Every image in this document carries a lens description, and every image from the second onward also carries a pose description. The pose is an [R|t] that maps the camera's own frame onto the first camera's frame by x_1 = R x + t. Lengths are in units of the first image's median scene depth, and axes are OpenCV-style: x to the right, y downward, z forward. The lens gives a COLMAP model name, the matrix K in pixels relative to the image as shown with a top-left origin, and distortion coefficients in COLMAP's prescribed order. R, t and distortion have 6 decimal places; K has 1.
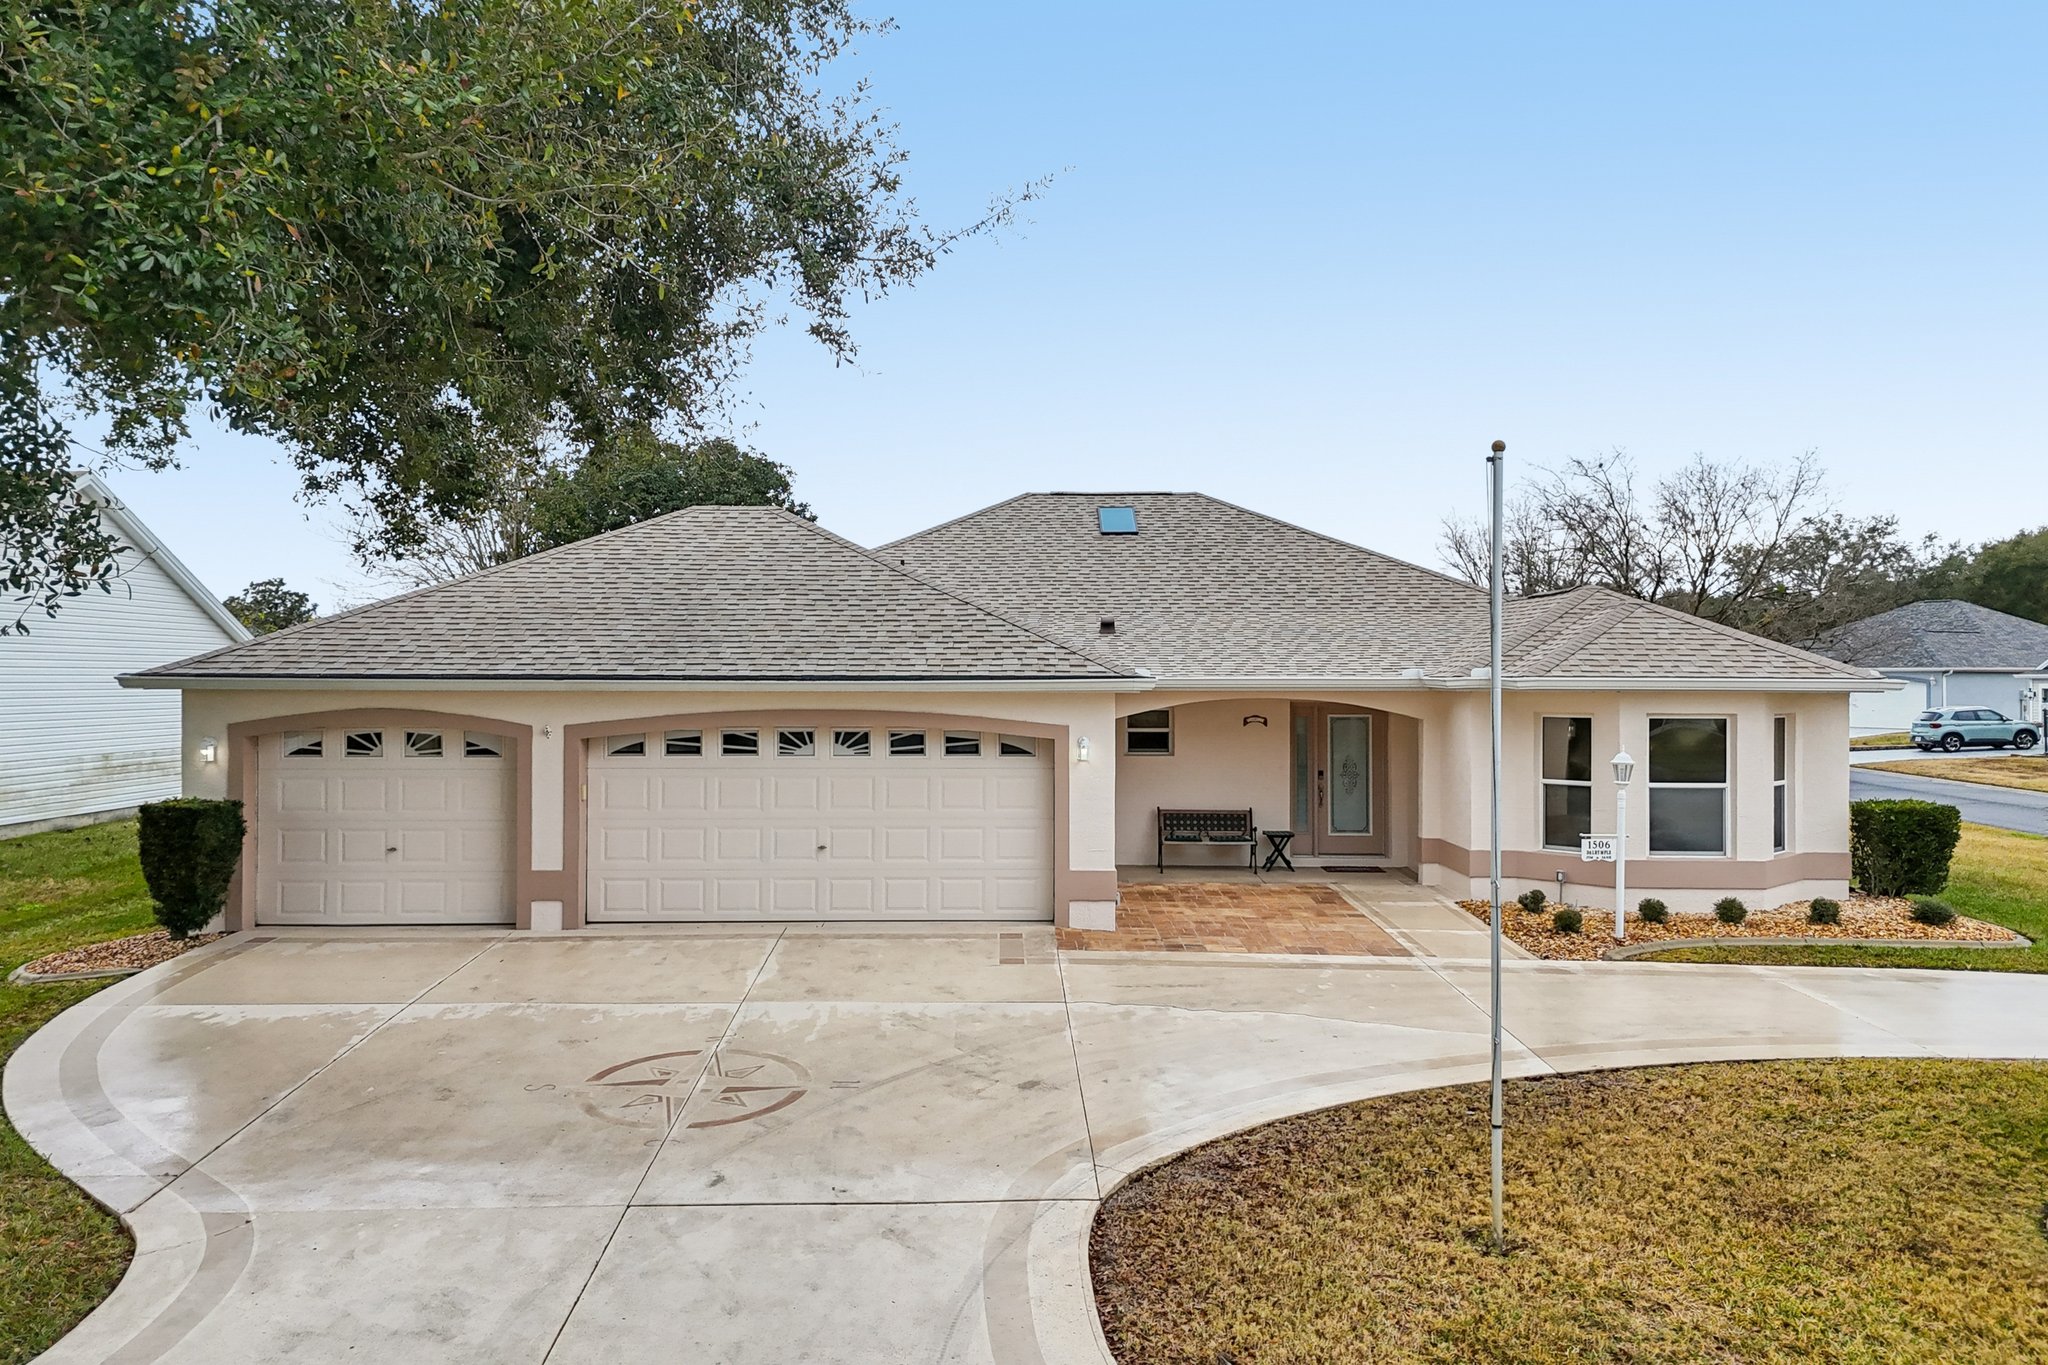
lens RADIAL K [[1495.9, 0, 1030.1], [0, 1495.9, 673.8], [0, 0, 1]] dist [0.115373, -0.153140]
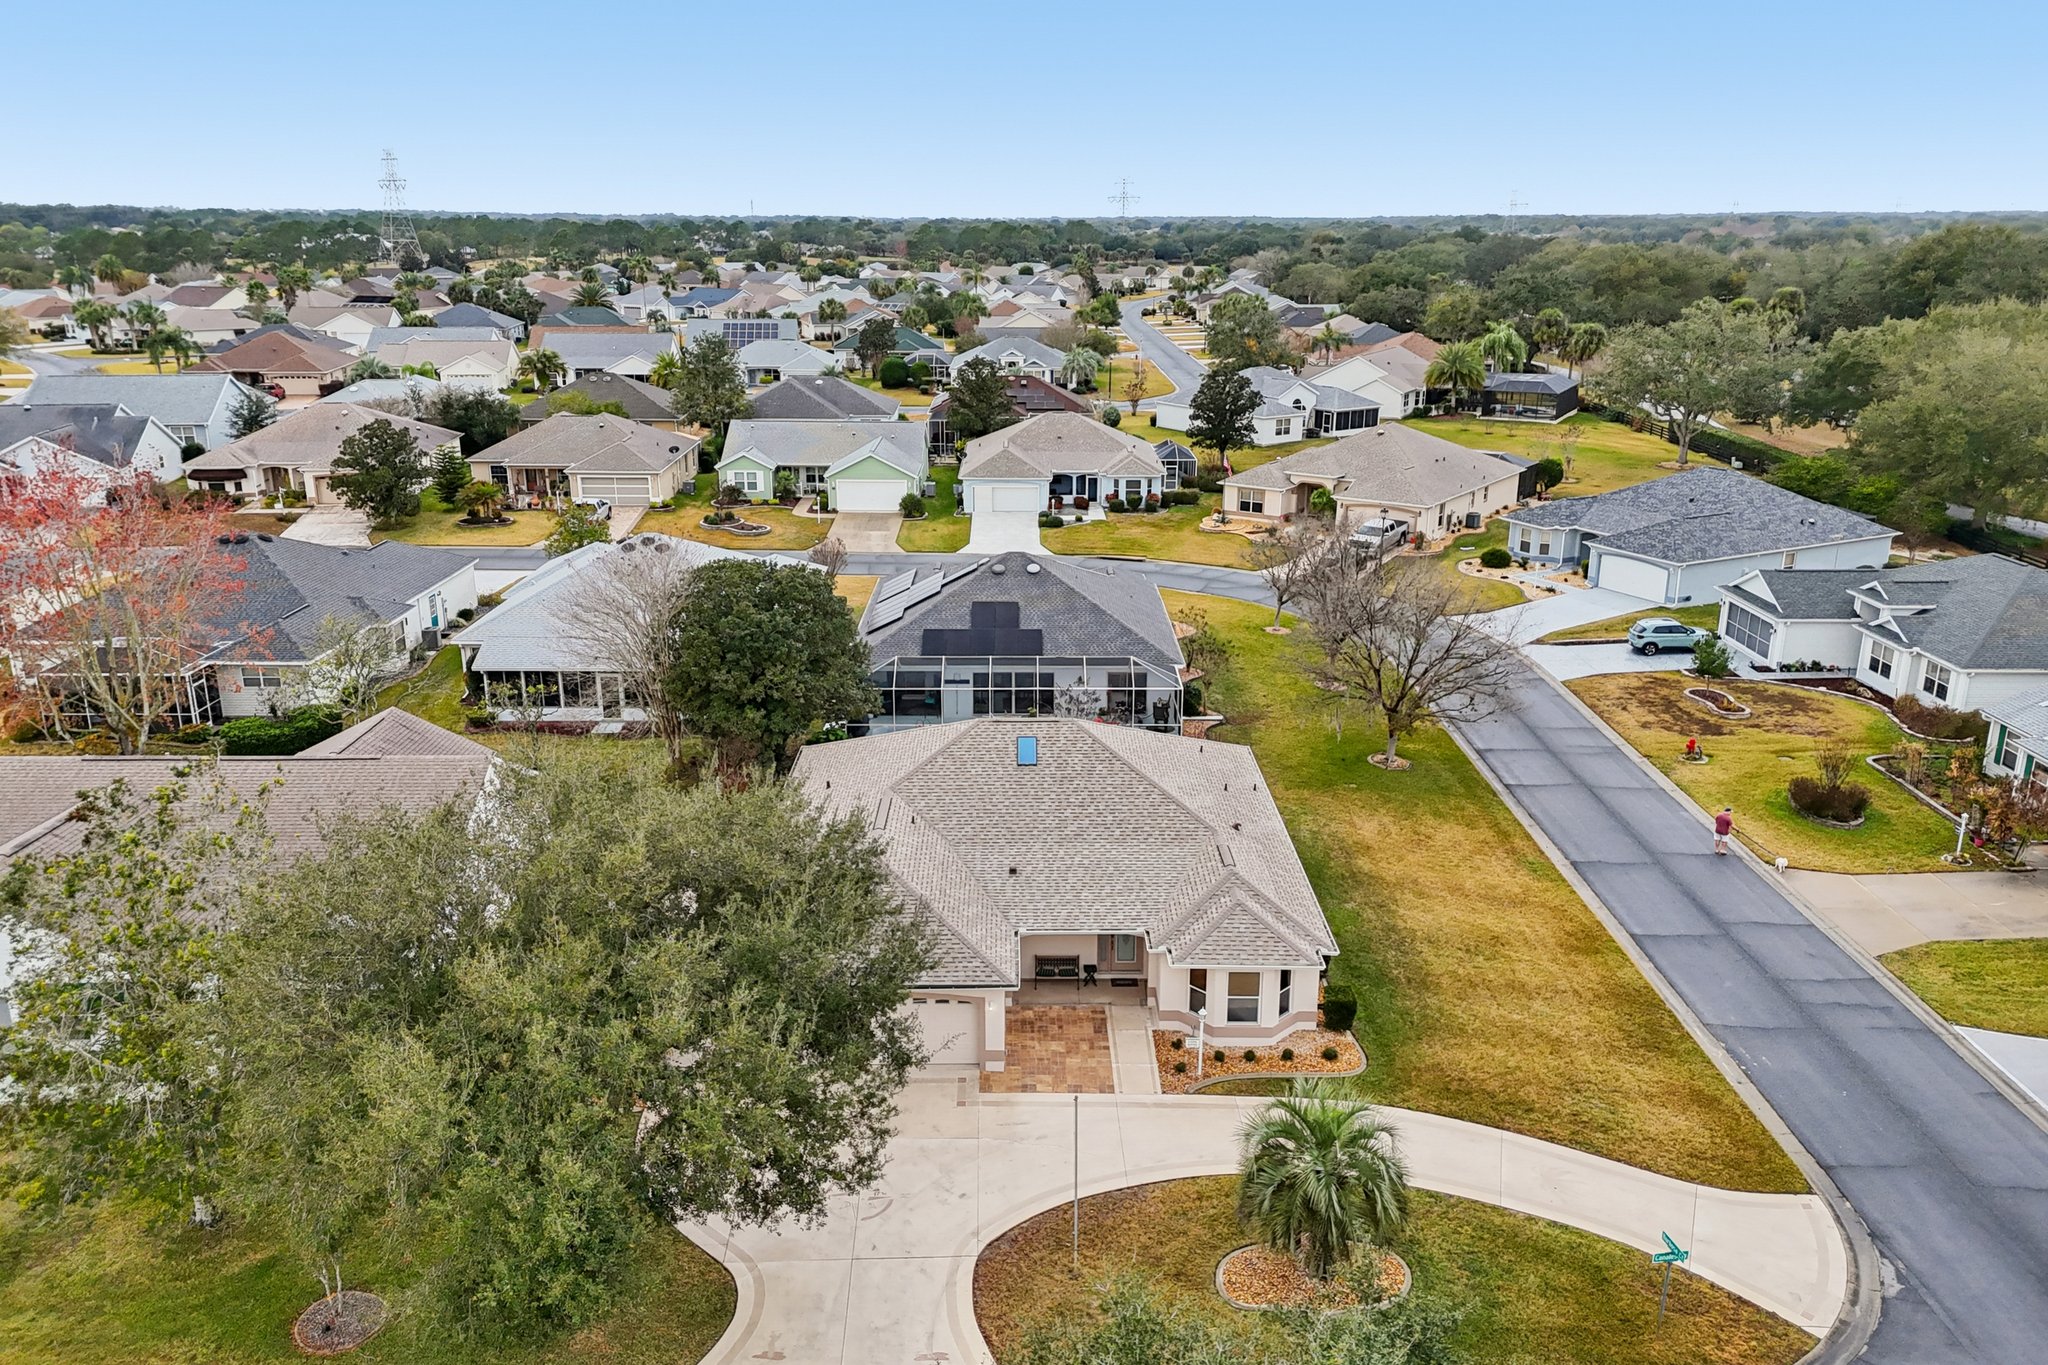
lens RADIAL K [[1495.9, 0, 1030.1], [0, 1495.9, 673.8], [0, 0, 1]] dist [0.115373, -0.153140]
pose [[0.999995, 0.000849, 0.003093, 0.090971], [-0.001708, 0.957121, 0.289683, -1.189228], [-0.002715, -0.289687, 0.957118, -1.223174]]
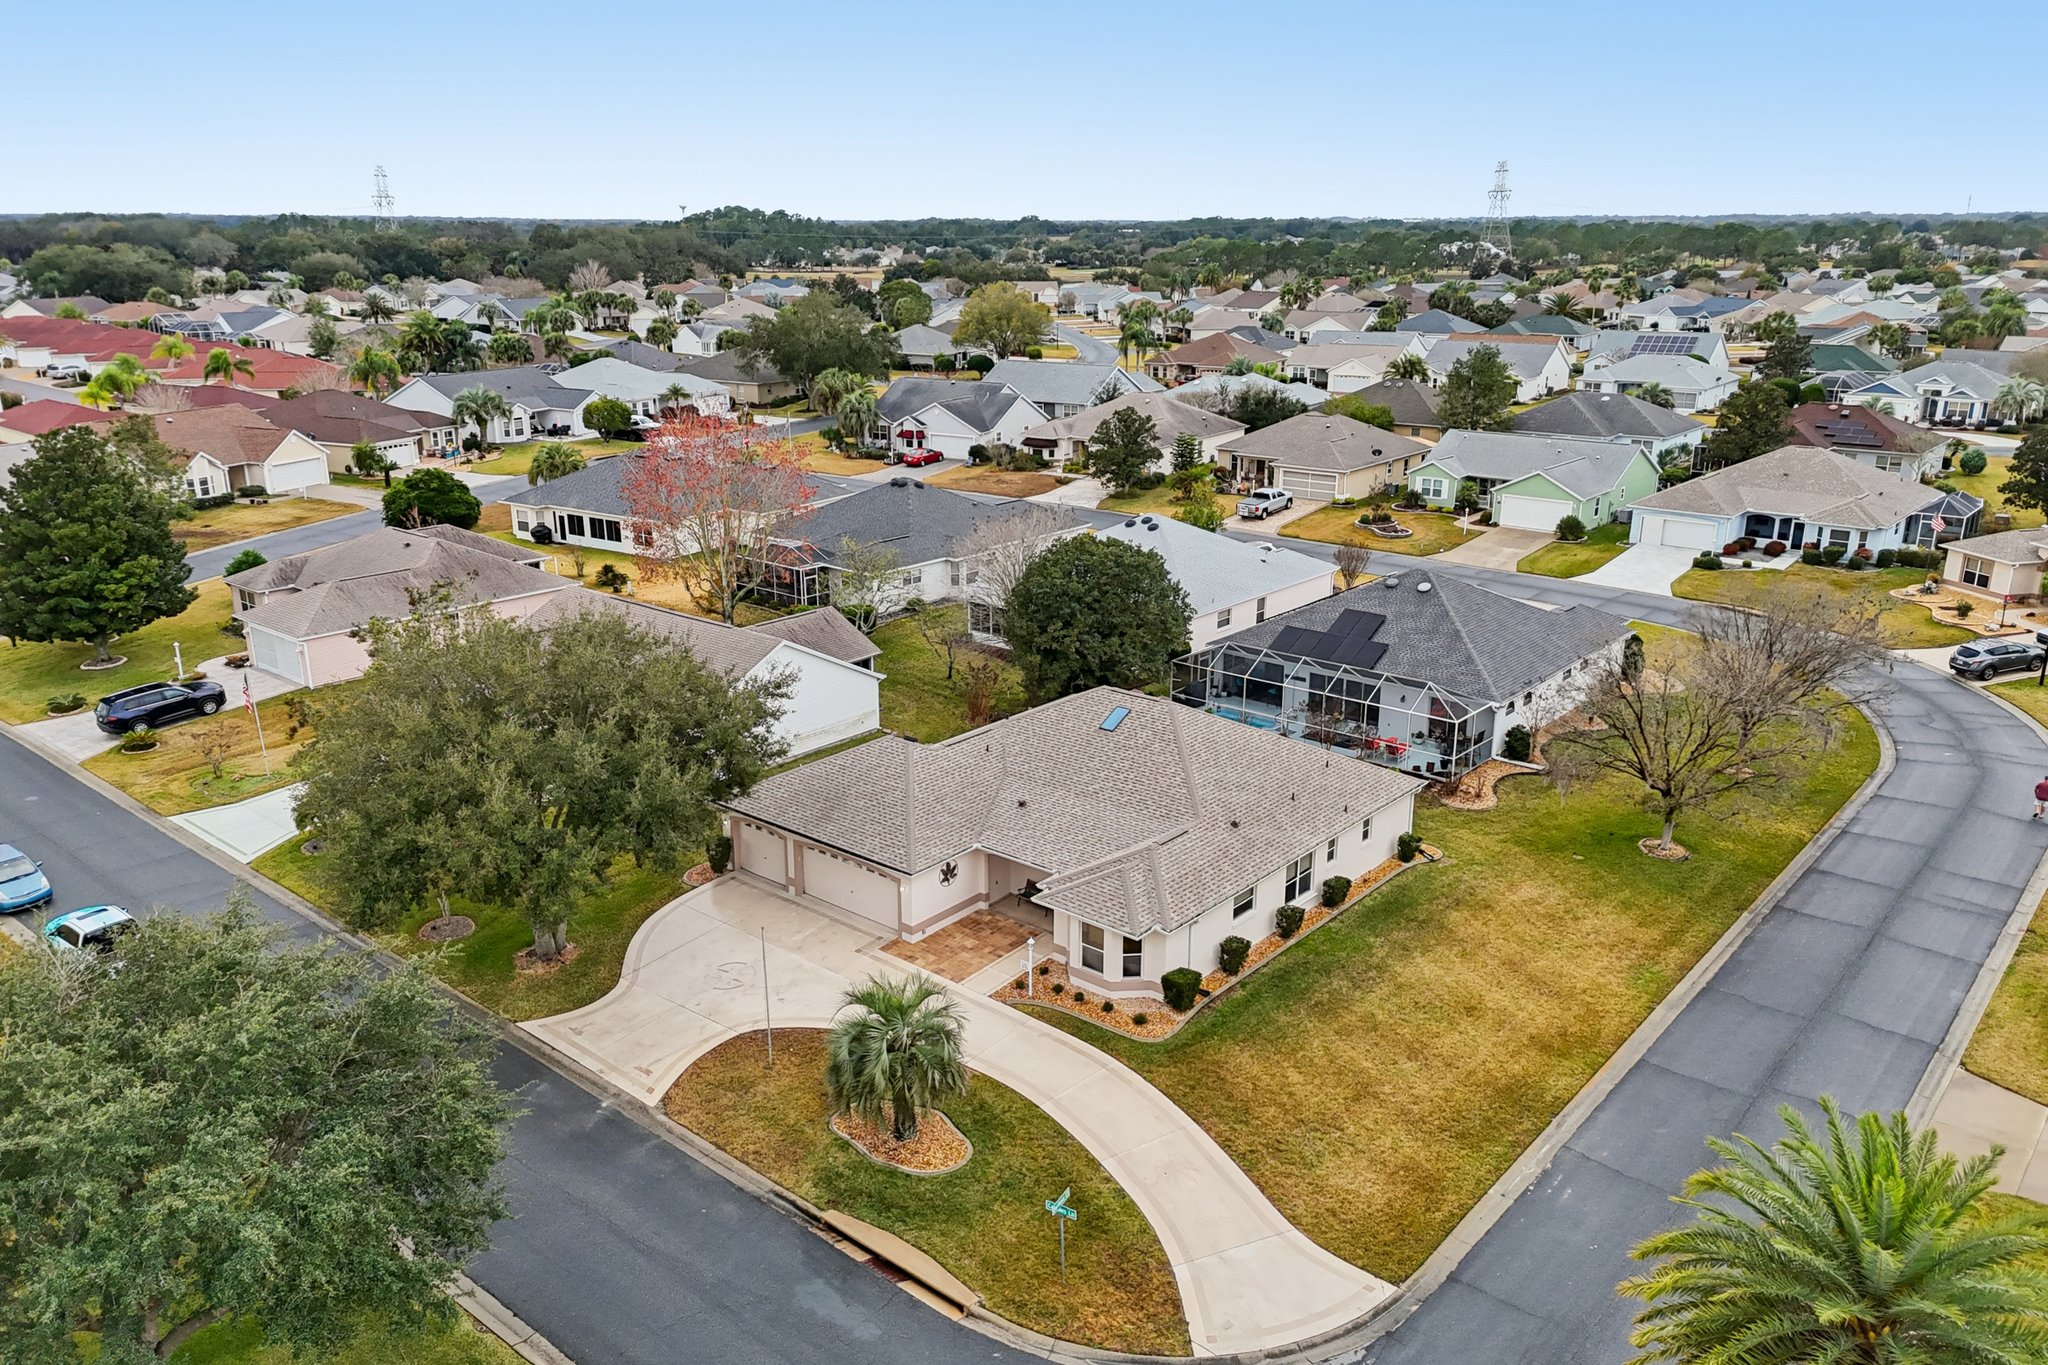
lens RADIAL K [[1495.9, 0, 1030.1], [0, 1495.9, 673.8], [0, 0, 1]] dist [0.115373, -0.153140]
pose [[0.761814, 0.182671, -0.621507, 2.062198], [0.004035, 0.958061, 0.286536, -1.251207], [0.647783, -0.220795, 0.729127, -0.995575]]
